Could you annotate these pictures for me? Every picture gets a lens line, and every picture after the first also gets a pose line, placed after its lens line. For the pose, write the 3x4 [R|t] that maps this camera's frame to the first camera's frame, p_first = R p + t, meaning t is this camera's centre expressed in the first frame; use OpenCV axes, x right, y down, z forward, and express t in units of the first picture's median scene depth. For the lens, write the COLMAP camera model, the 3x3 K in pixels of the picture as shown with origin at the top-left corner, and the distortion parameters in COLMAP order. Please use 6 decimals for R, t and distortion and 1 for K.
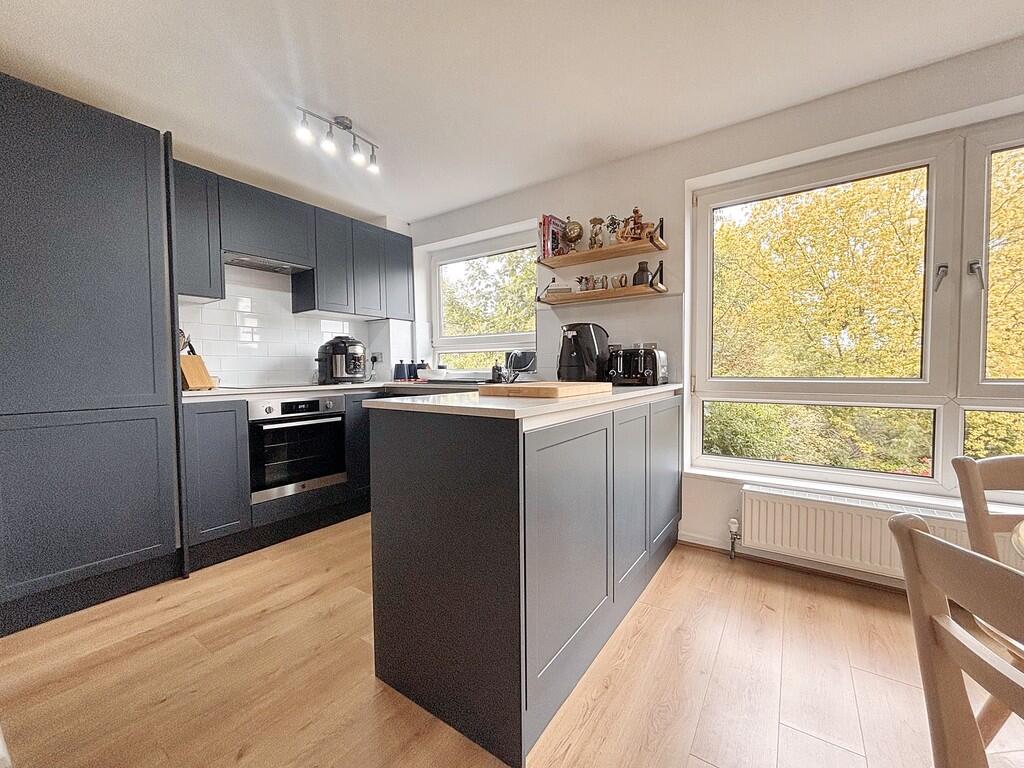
lens RADIAL K [[412.8, 0, 512.0], [0, 412.8, 384.0], [0, 0, 1]] dist [0.000670, -0.000123]
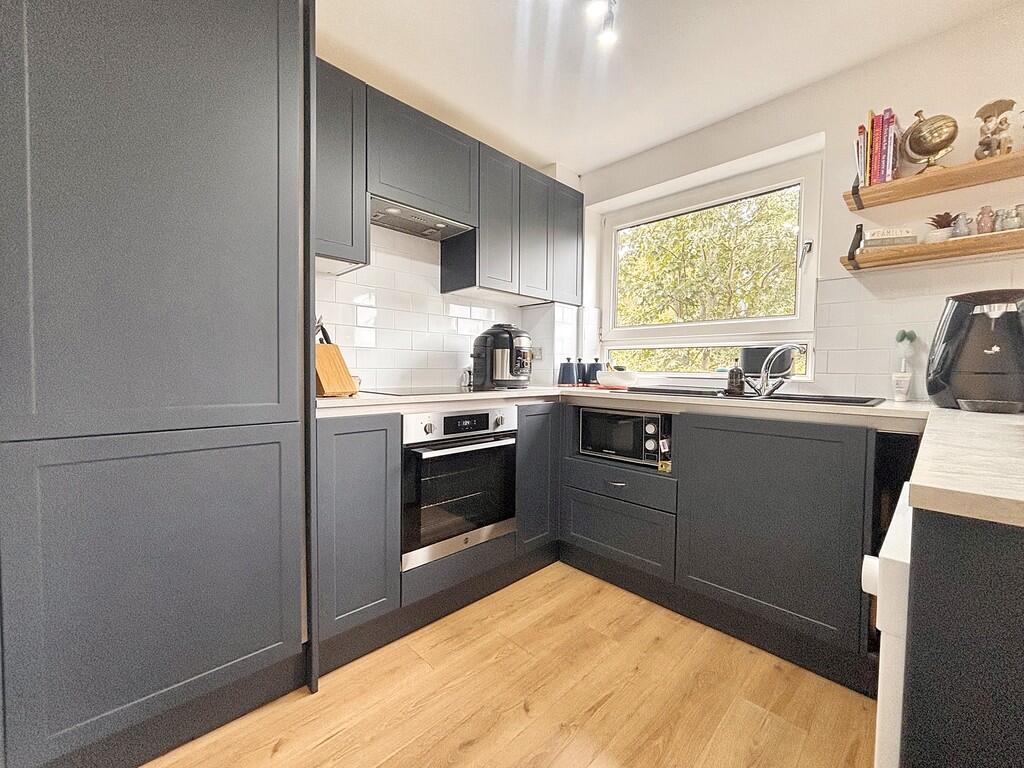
lens RADIAL K [[416.3, 0, 519.0], [0, 416.3, 384.0], [0, 0, 1]] dist [0.003409, 0.000144]
pose [[0.984603, 0.025455, -0.172940, -0.296368], [-0.025935, 0.999663, -0.000521, -0.010940], [0.172868, 0.004999, 0.984932, 0.326763]]
